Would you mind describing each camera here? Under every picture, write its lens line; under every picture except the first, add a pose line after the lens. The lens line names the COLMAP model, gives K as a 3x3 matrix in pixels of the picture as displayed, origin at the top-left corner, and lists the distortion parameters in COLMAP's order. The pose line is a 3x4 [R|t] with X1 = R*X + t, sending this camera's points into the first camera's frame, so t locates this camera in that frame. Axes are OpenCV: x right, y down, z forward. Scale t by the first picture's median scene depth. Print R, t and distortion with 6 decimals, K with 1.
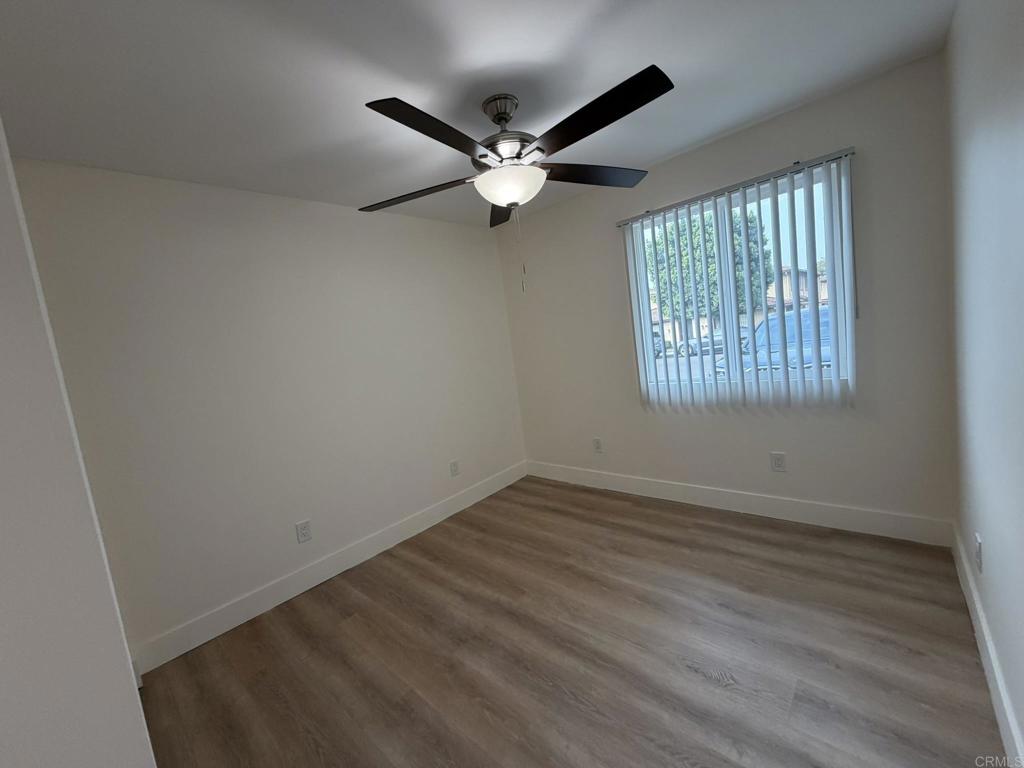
lens RADIAL K [[407.7, 0, 509.5], [0, 407.7, 383.2], [0, 0, 1]] dist [0.003977, -0.000386]
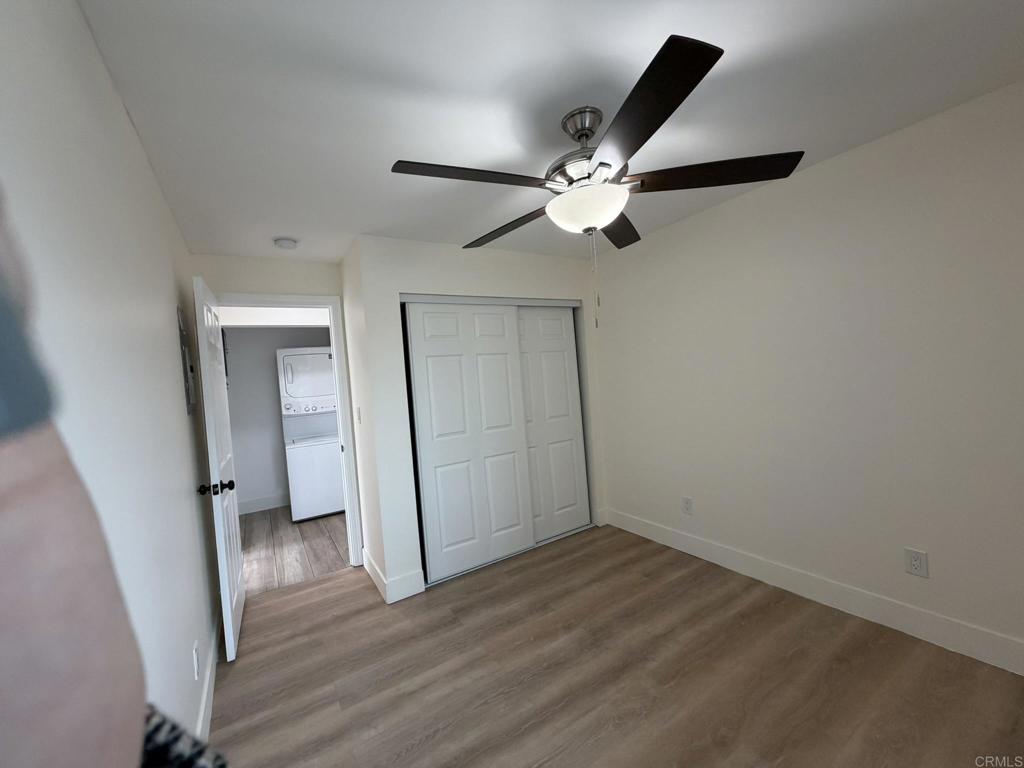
lens RADIAL K [[407.7, 0, 510.9], [0, 407.7, 386.0], [0, 0, 1]] dist [0.003977, -0.000386]
pose [[-0.251763, 0.176151, -0.951623, 0.805406], [0.010333, 0.983729, 0.179360, -0.228390], [0.967734, 0.035323, -0.249486, 0.914702]]
